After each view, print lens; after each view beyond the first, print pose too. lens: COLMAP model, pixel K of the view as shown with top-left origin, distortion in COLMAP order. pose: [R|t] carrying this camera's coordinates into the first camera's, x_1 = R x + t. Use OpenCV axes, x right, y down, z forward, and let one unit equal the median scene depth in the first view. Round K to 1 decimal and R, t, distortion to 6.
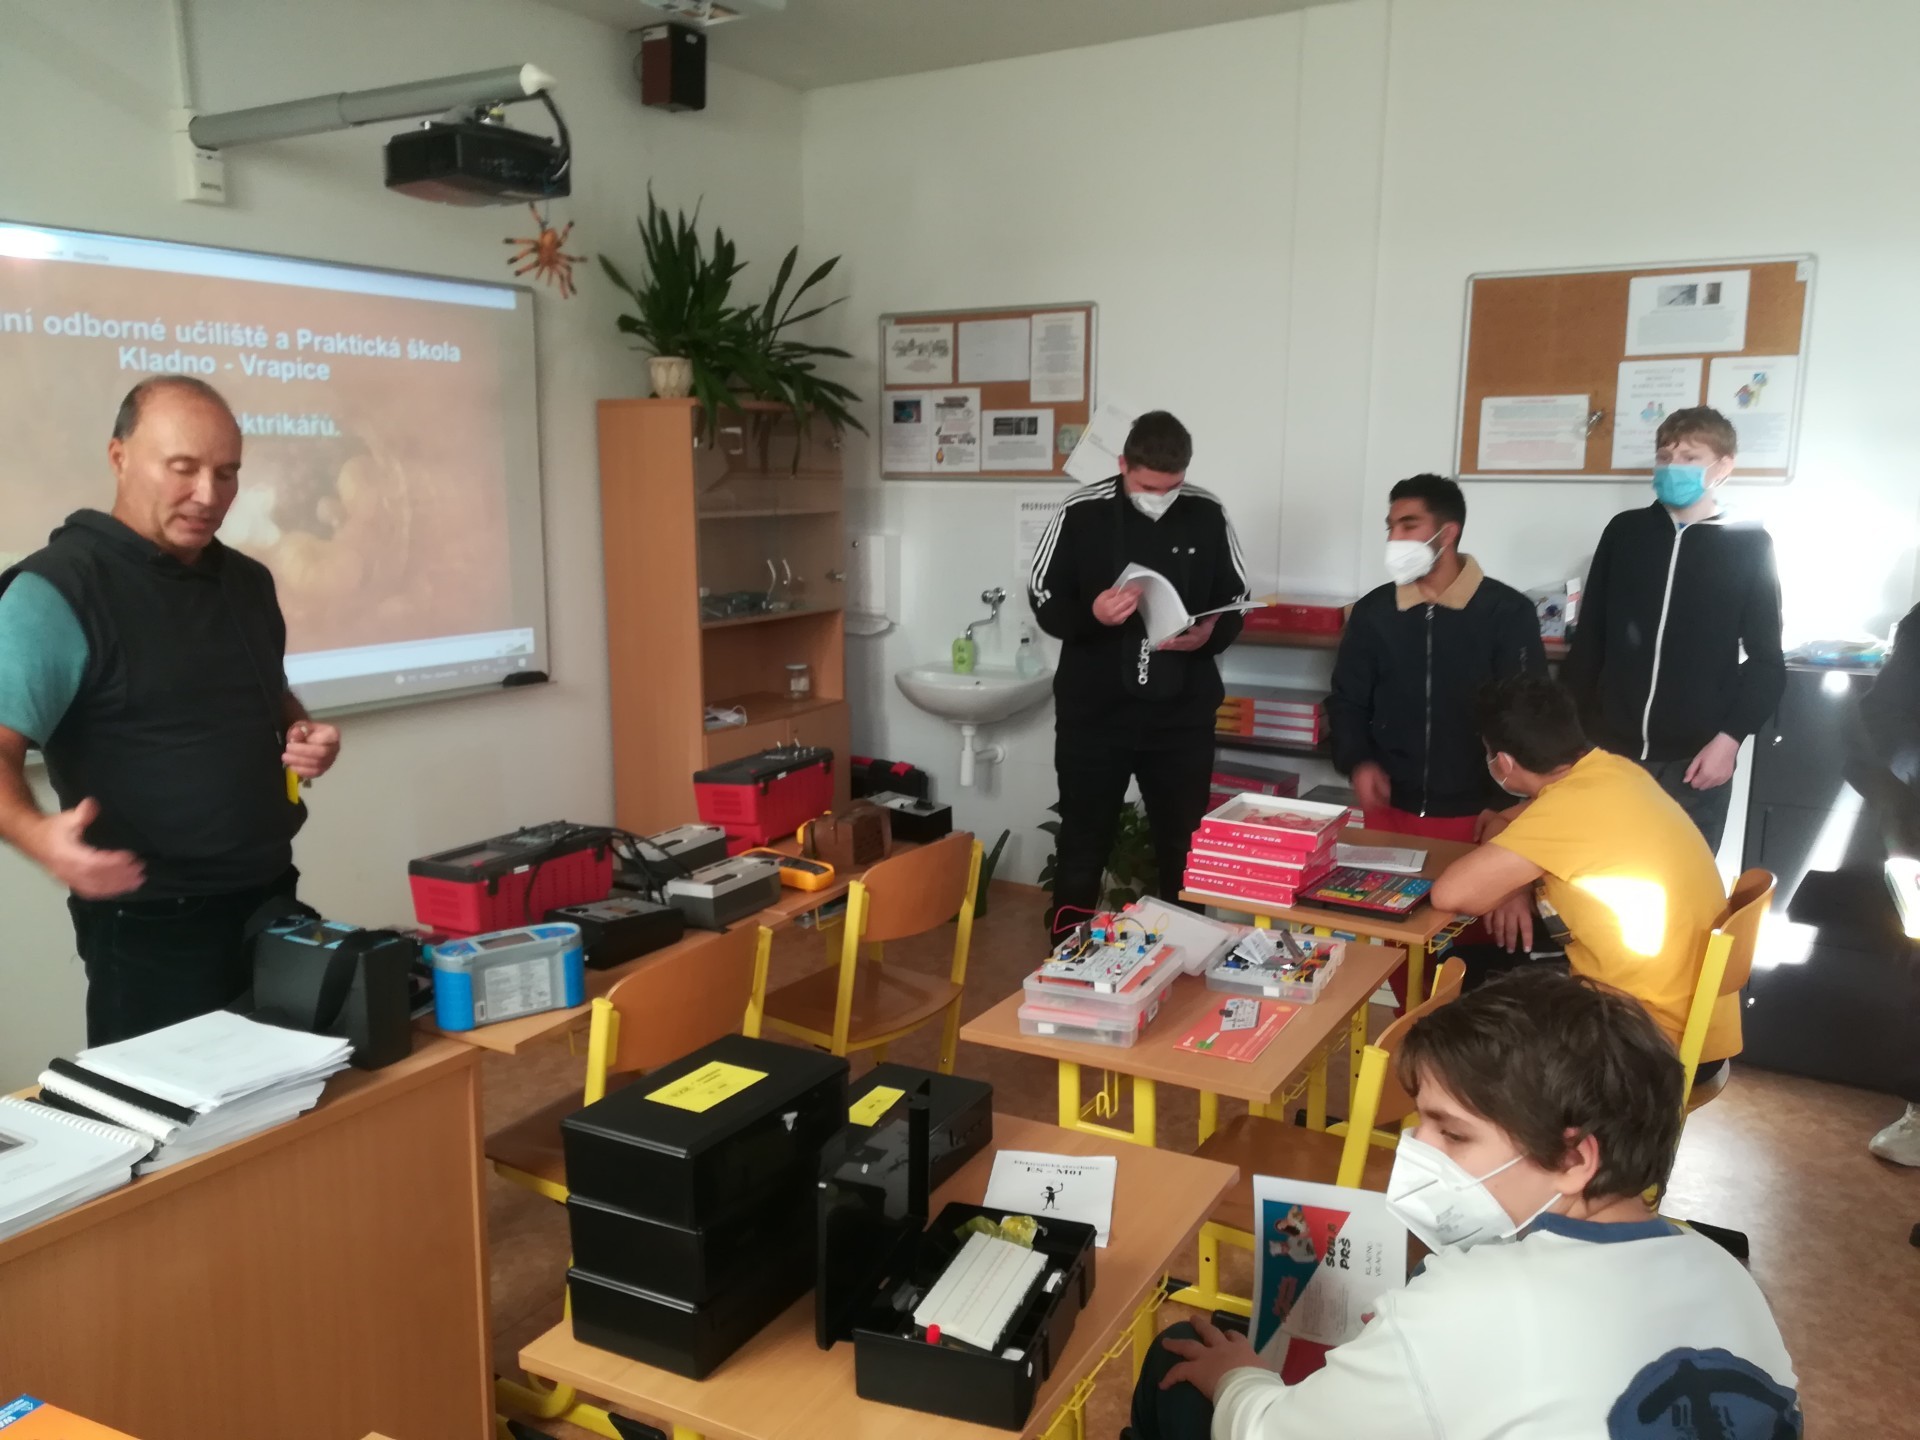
lens RADIAL K [[1442.6, 0, 960.0], [0, 1442.6, 720.0], [0, 0, 1]] dist [0.048521, -0.073089]
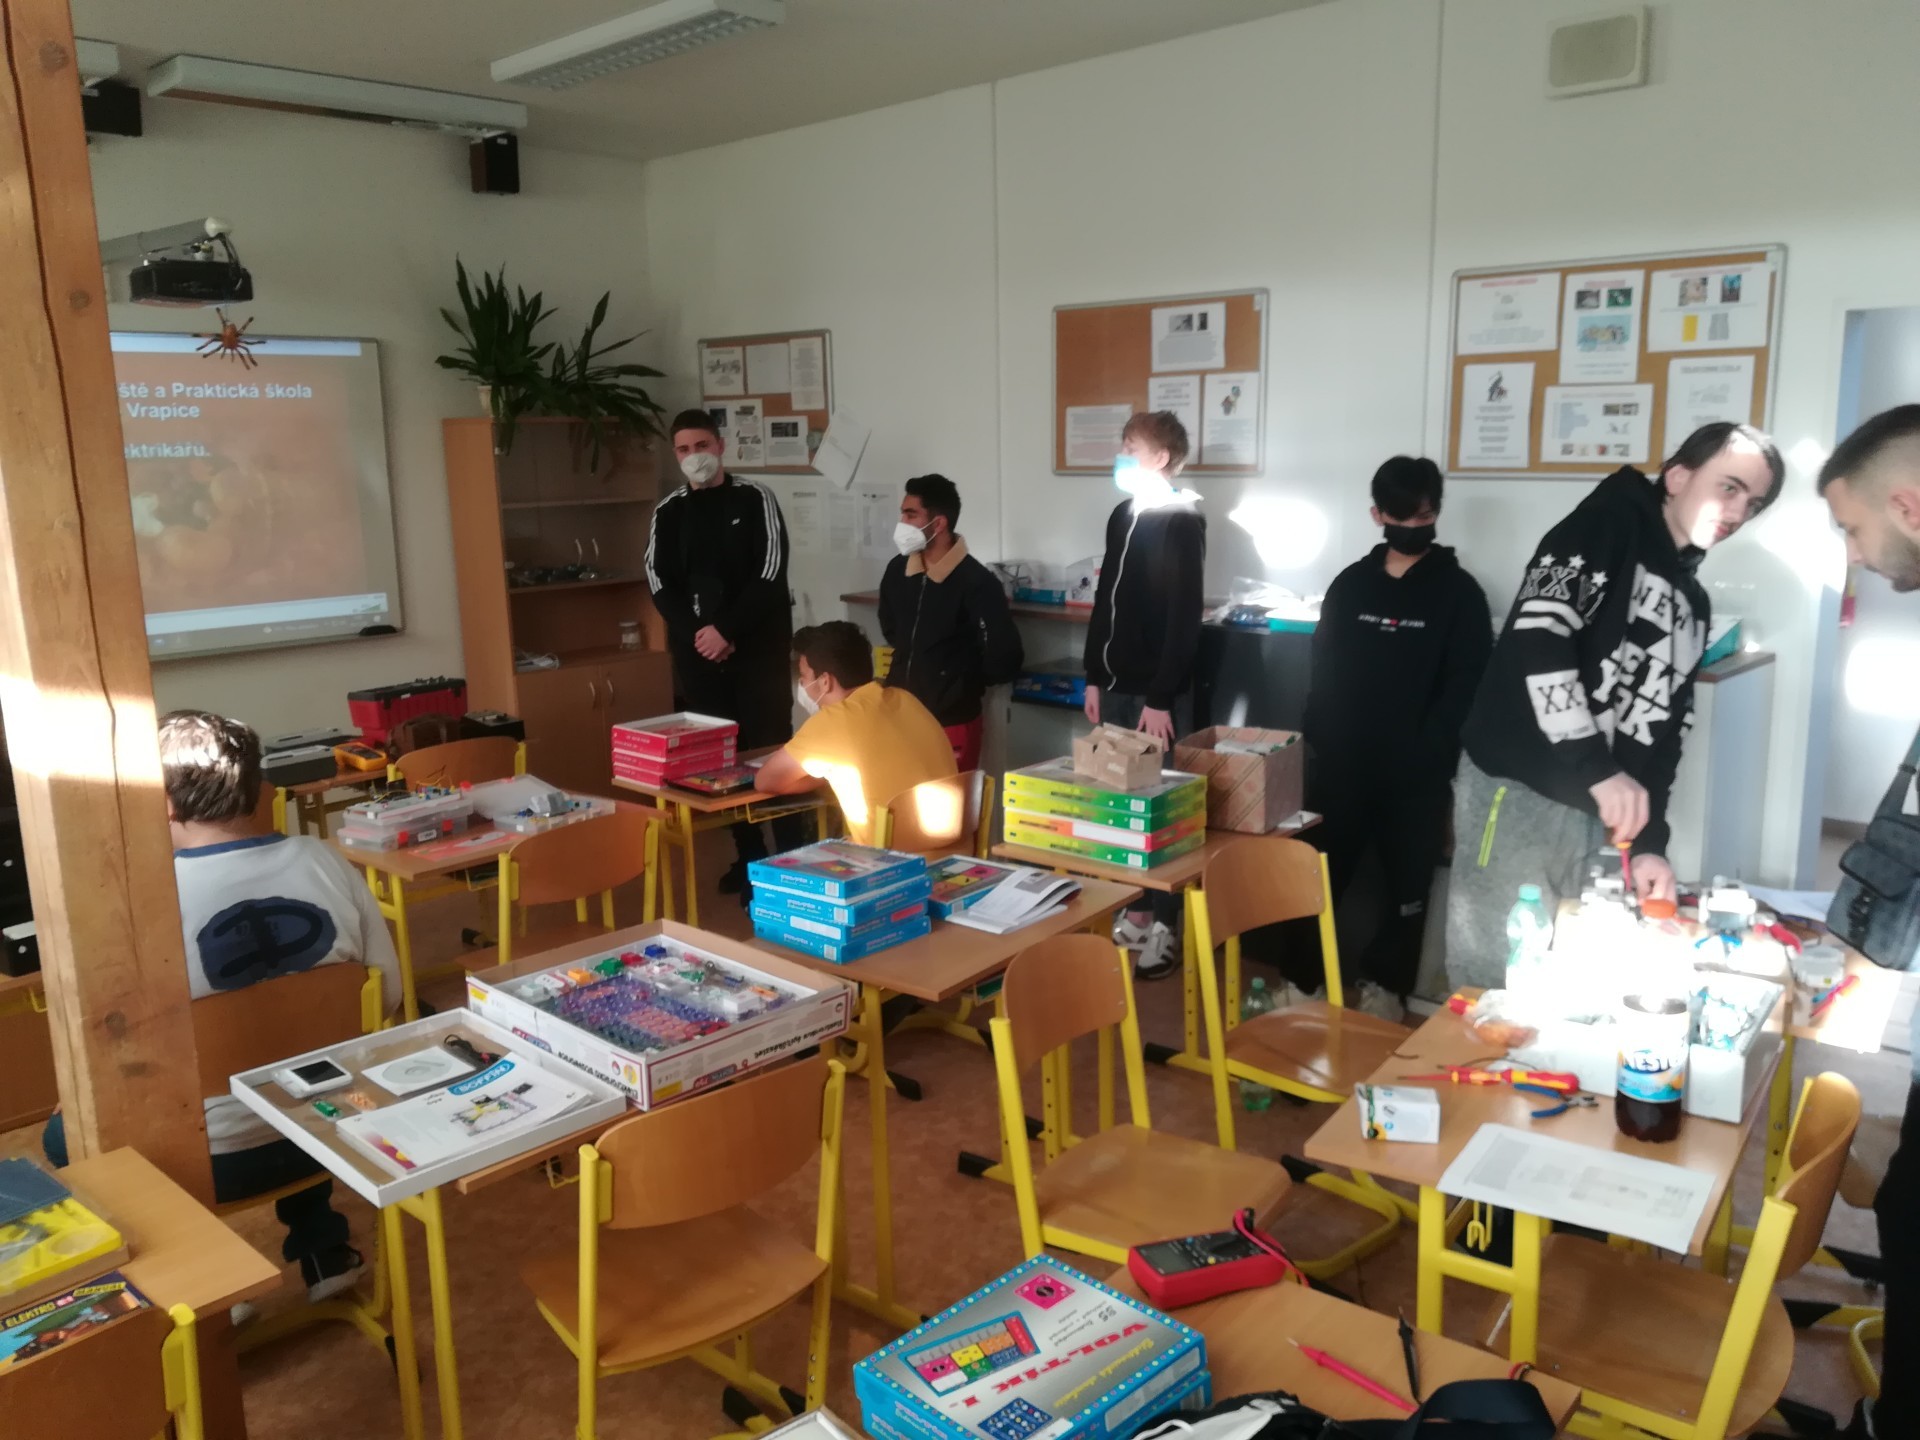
lens RADIAL K [[1439.8, 0, 960.0], [0, 1439.8, 720.0], [0, 0, 1]] dist [0.025059, -0.068067]
pose [[0.982094, 0.018573, -0.187472, 0.531527], [-0.014324, 0.999610, 0.023990, 0.015704], [0.187844, -0.020875, 0.981977, -0.231691]]
